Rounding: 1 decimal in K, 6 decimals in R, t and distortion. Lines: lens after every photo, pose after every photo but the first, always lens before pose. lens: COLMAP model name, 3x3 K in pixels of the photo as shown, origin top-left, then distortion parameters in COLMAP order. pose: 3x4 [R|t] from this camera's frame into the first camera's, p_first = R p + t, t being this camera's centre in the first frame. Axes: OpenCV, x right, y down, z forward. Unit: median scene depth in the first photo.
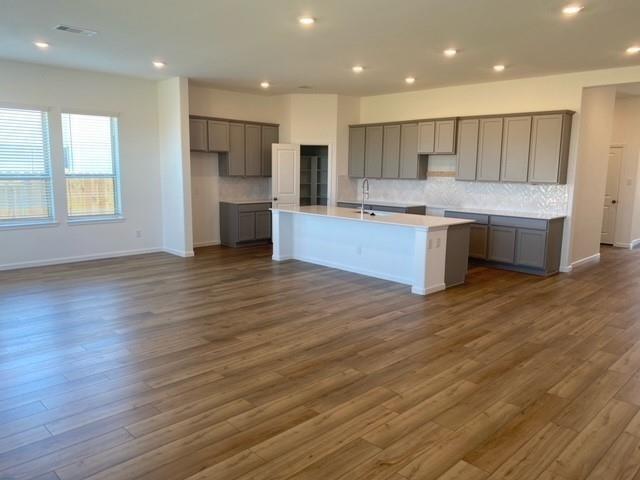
lens RADIAL K [[487.9, 0, 319.5], [0, 487.9, 239.8], [0, 0, 1]] dist [0.052702, -0.018125]
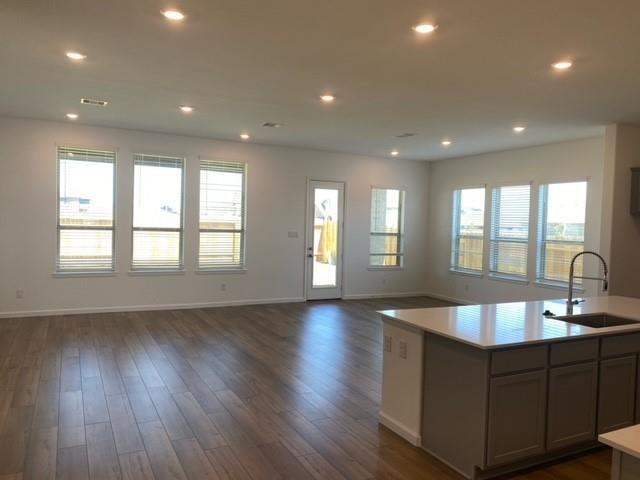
lens RADIAL K [[487.9, 0, 320.4], [0, 487.9, 235.1], [0, 0, 1]] dist [0.052702, -0.018125]
pose [[-0.310559, -0.004074, -0.950545, 0.628667], [-0.167544, 0.984569, 0.050520, -0.108007], [0.935672, 0.174948, -0.306449, 0.798948]]
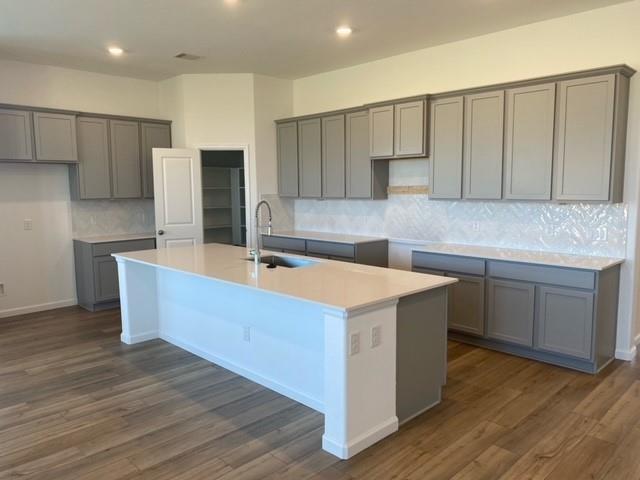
lens RADIAL K [[487.9, 0, 322.0], [0, 487.9, 241.8], [0, 0, 1]] dist [0.052702, -0.018125]
pose [[0.999724, -0.023426, -0.001578, 0.145760], [0.023363, 0.999203, -0.032367, -0.052964], [0.002335, 0.032322, 0.999475, 0.400005]]
